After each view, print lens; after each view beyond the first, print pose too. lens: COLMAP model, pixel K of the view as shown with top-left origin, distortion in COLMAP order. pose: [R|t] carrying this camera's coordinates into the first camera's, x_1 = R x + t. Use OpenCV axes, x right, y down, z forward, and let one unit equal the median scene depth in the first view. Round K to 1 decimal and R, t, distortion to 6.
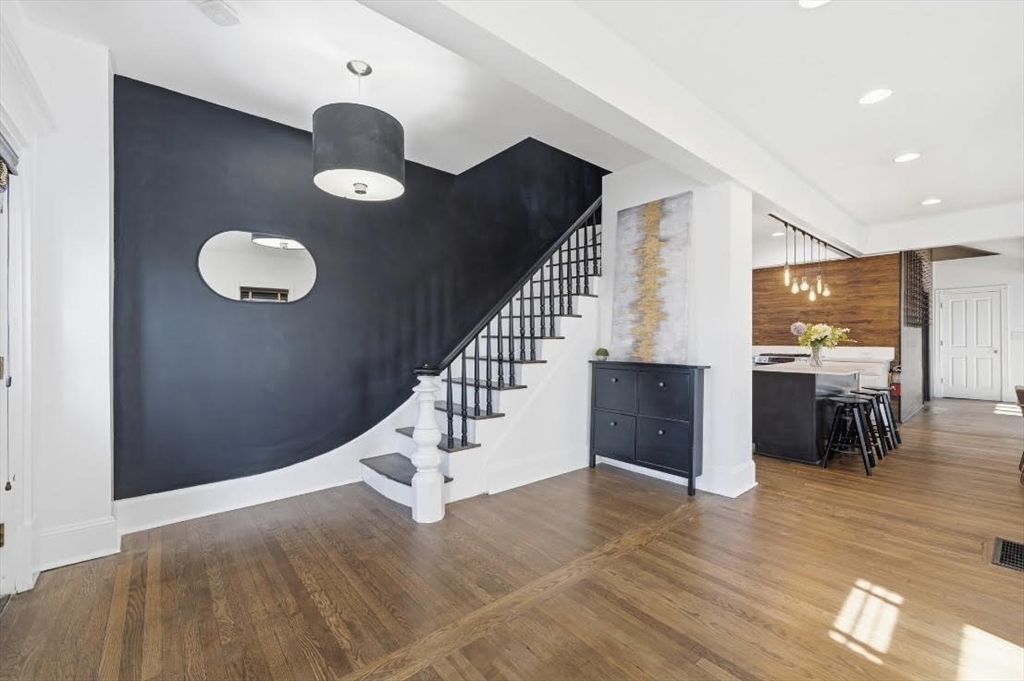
lens RADIAL K [[417.5, 0, 508.1], [0, 417.5, 341.8], [0, 0, 1]] dist [0.001145, 0.000019]
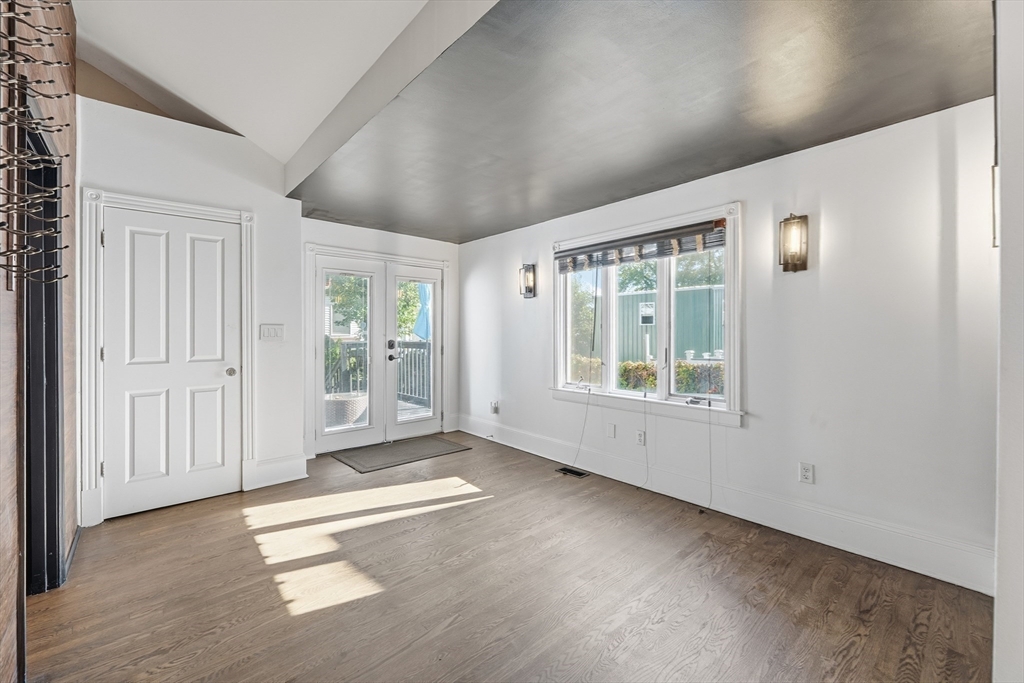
lens RADIAL K [[417.5, 0, 502.0], [0, 417.5, 330.5], [0, 0, 1]] dist [0.001145, 0.000019]
pose [[-0.005270, 0.001138, 0.999985, 0.949142], [-0.000011, 0.999999, -0.001138, -0.019811], [-0.999986, -0.000017, -0.005270, 0.923438]]
